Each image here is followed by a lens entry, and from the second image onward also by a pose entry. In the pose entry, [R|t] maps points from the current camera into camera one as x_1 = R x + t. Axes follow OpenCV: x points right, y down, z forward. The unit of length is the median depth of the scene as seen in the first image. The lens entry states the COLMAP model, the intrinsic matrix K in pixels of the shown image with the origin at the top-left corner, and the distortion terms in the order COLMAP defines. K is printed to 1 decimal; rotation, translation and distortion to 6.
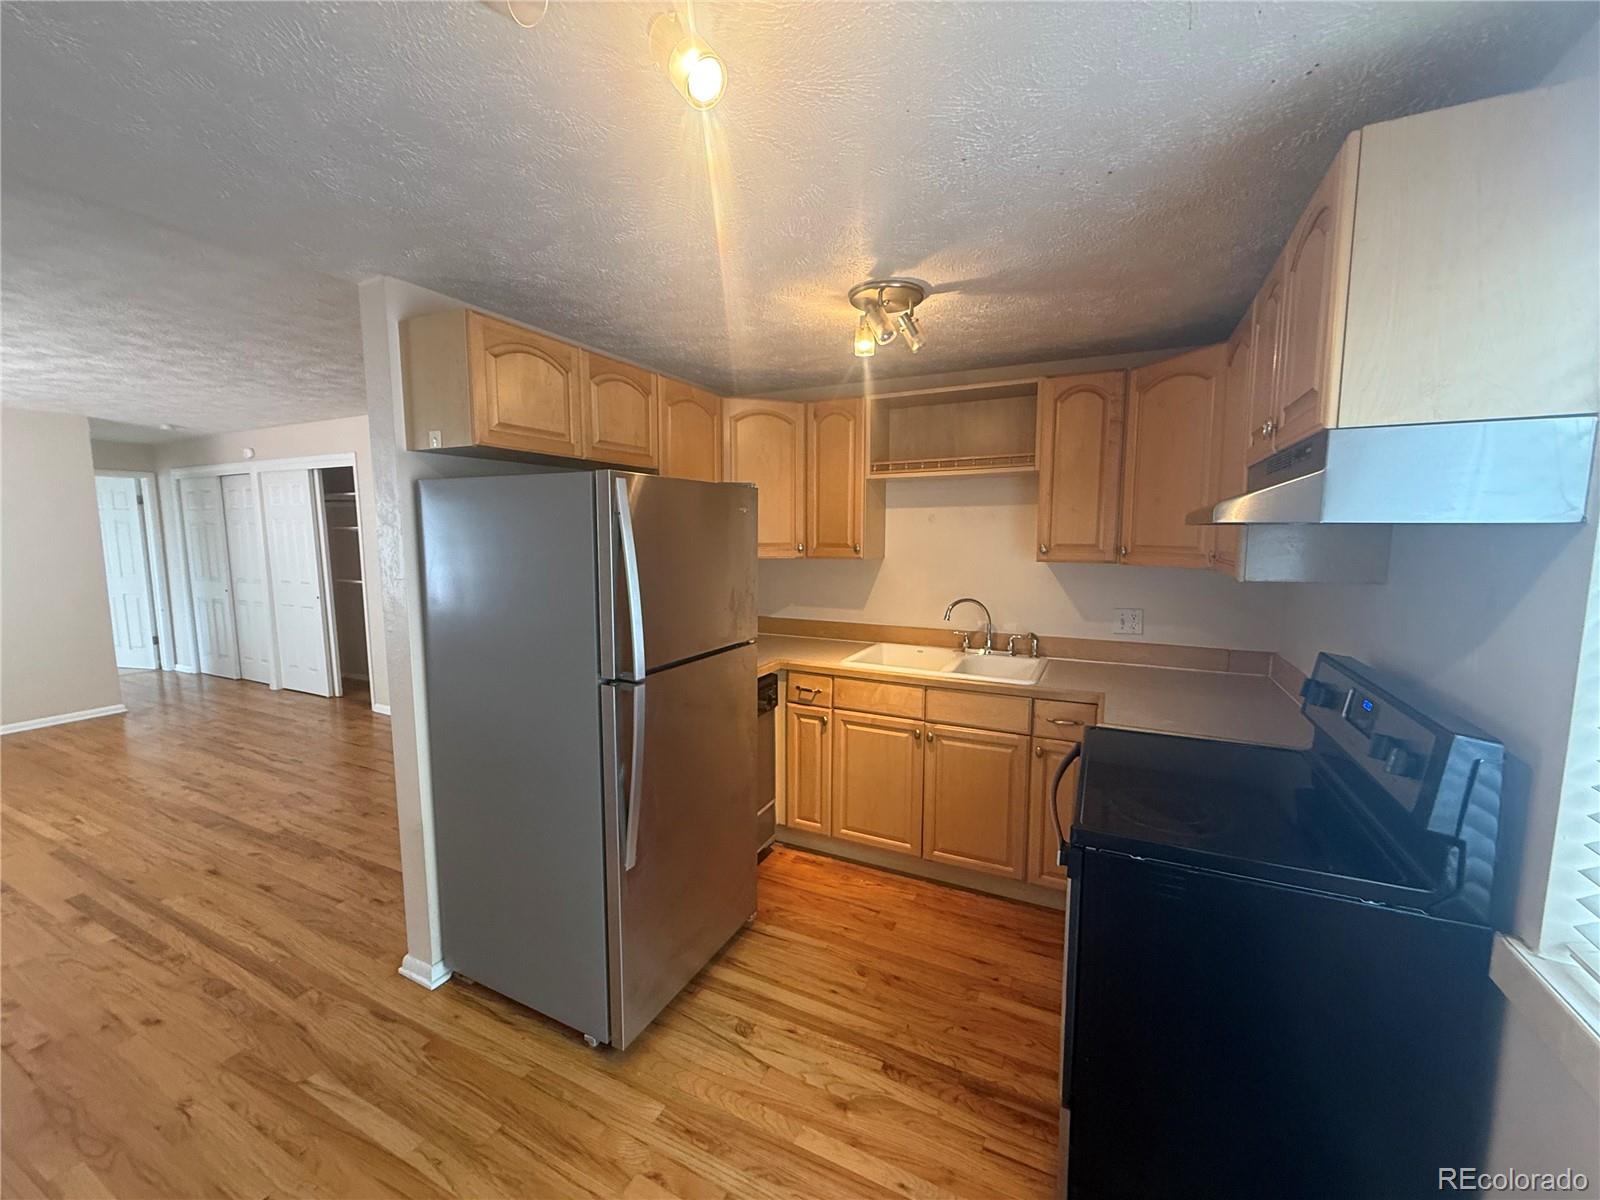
lens RADIAL K [[638.3, 0, 797.5], [0, 638.3, 600.3], [0, 0, 1]] dist [0.001708, -0.000024]
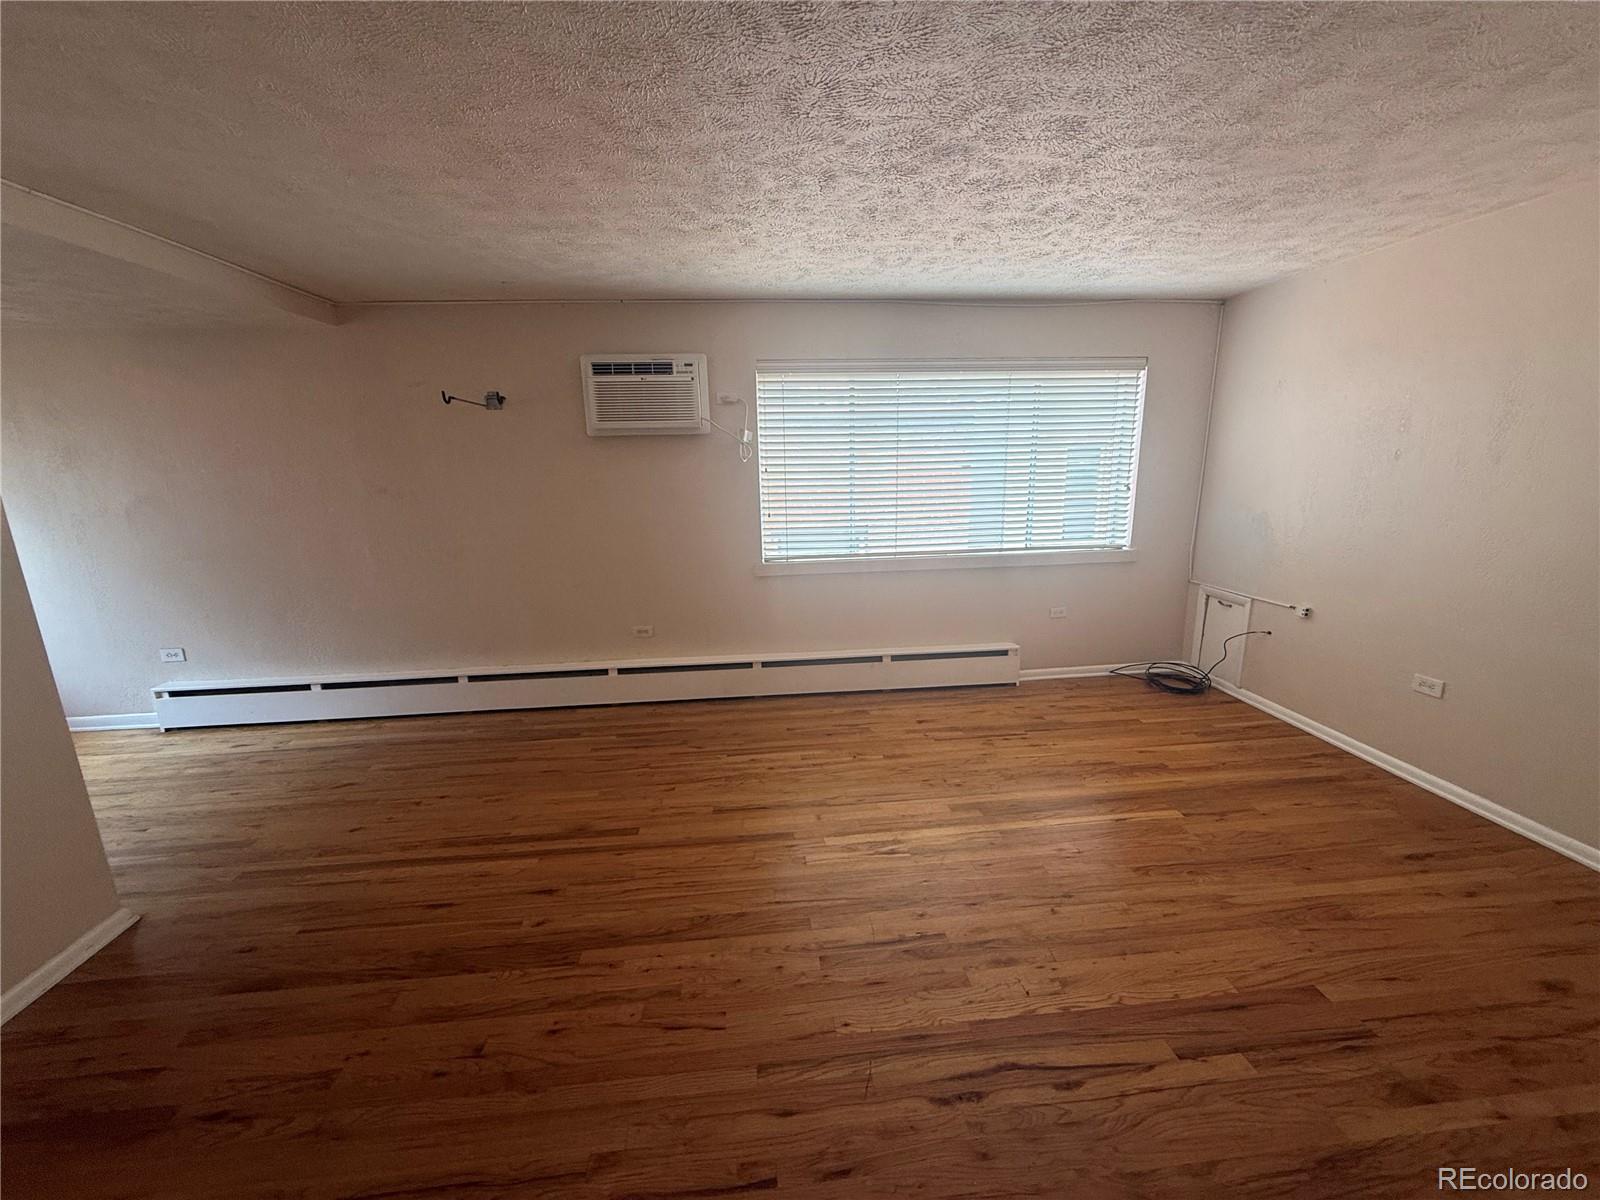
lens RADIAL K [[638.3, 0, 797.5], [0, 638.3, 600.3], [0, 0, 1]] dist [0.001708, -0.000024]
pose [[-0.847605, 0.134915, -0.513190, -0.922352], [-0.037915, 0.949267, 0.312178, -0.220529], [0.529272, 0.284062, -0.799488, 1.937813]]
